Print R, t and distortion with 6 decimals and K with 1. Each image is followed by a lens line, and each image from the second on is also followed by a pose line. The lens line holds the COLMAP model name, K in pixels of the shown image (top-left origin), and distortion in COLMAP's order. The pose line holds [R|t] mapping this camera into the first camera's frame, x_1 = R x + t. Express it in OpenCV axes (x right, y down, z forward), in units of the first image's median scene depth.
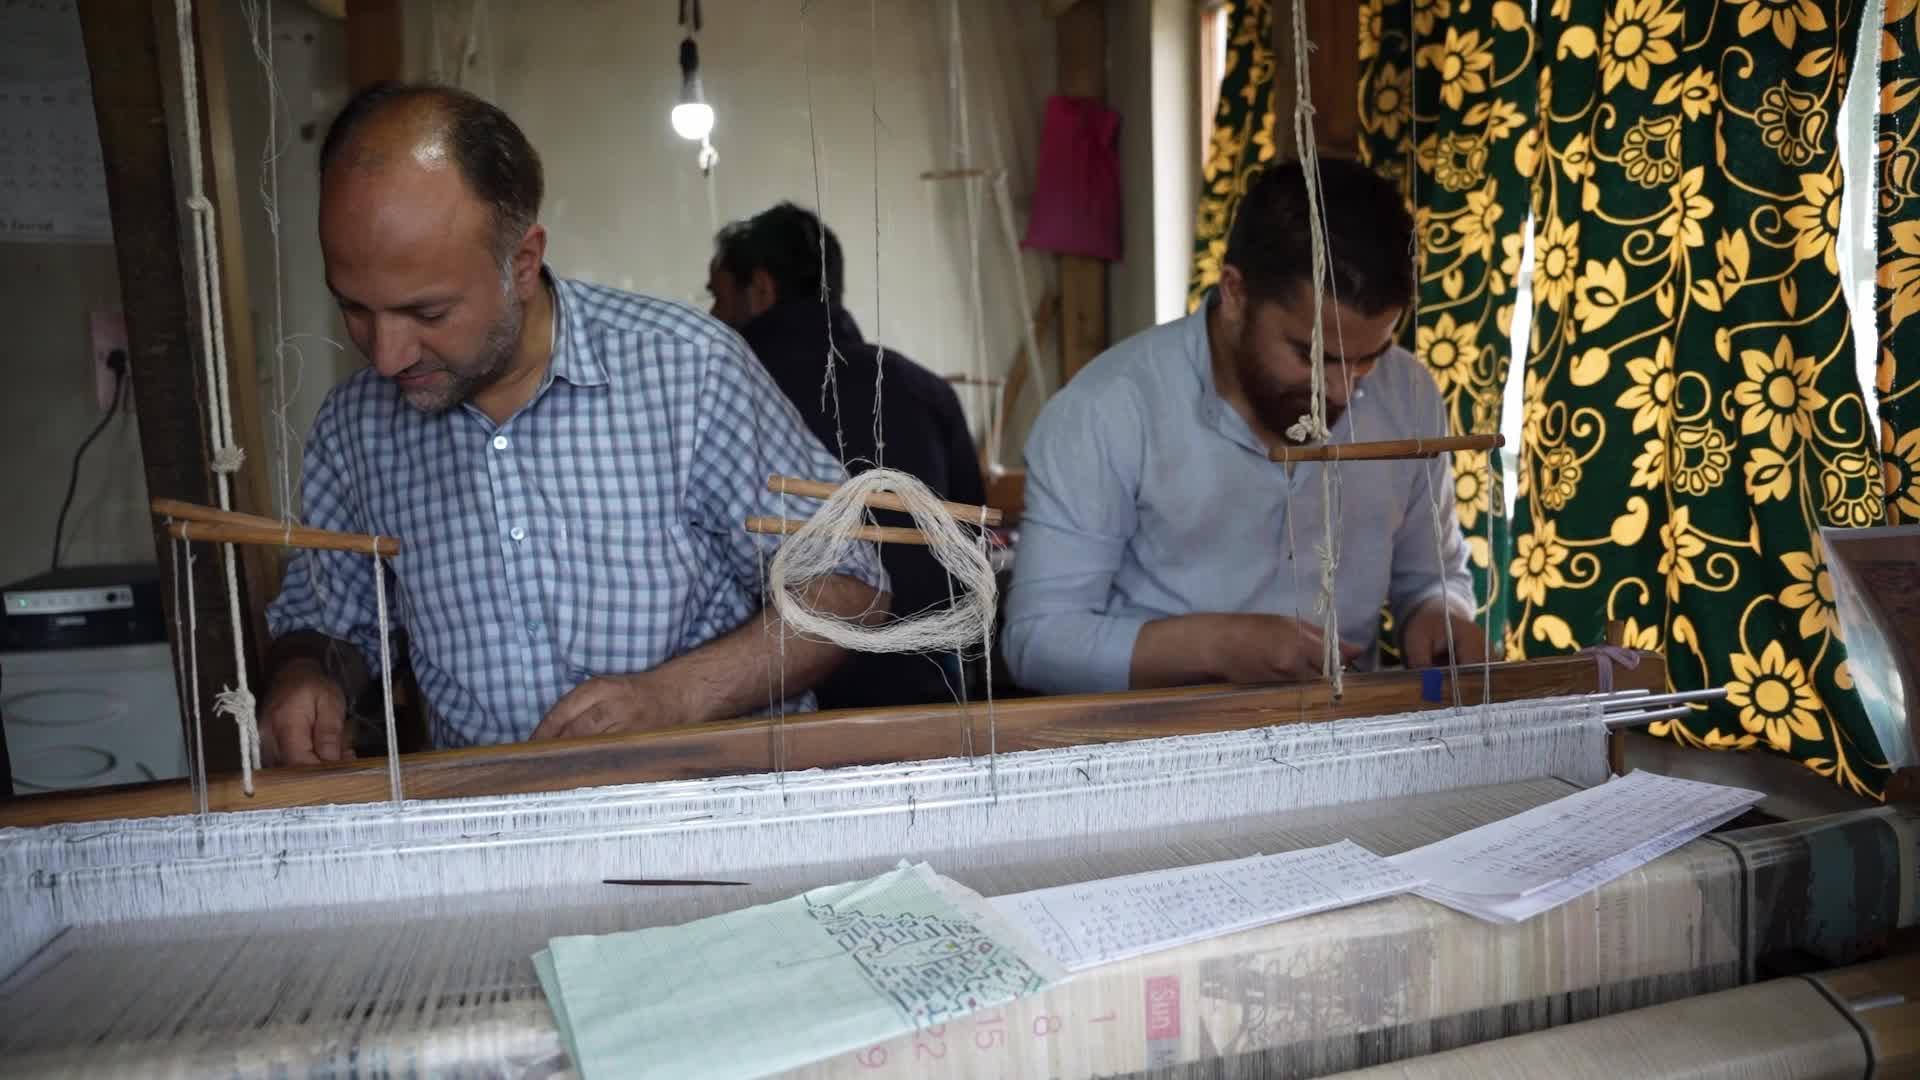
lens RADIAL K [[1322.1, 0, 960.2], [0, 1322.1, 579.2], [0, 0, 1]] dist [-0.175503, 0.112344]
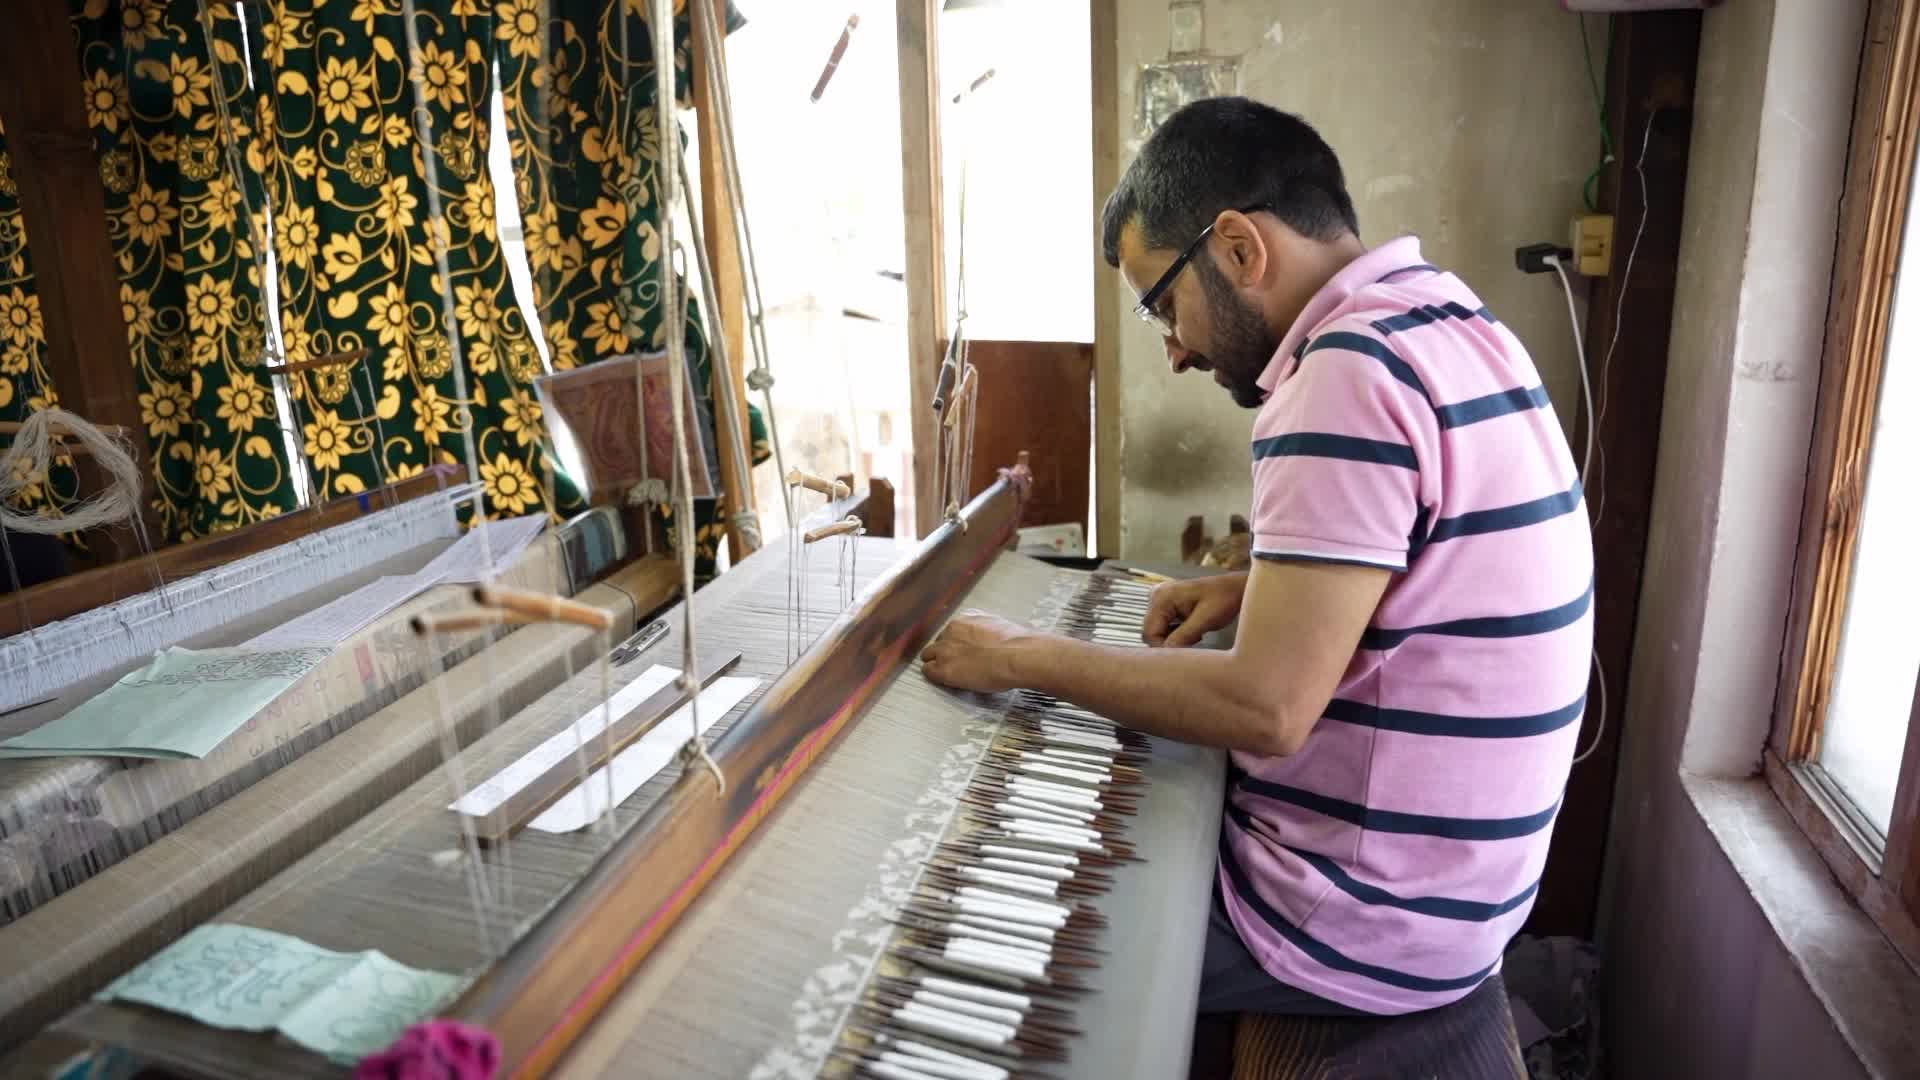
lens RADIAL K [[1322.1, 0, 960.2], [0, 1322.1, 579.2], [0, 0, 1]] dist [-0.175503, 0.112344]
pose [[0.459967, -0.220522, 0.860116, -0.551259], [0.173321, 0.972335, 0.156606, 0.042004], [-0.870856, 0.077043, 0.485463, -0.354415]]
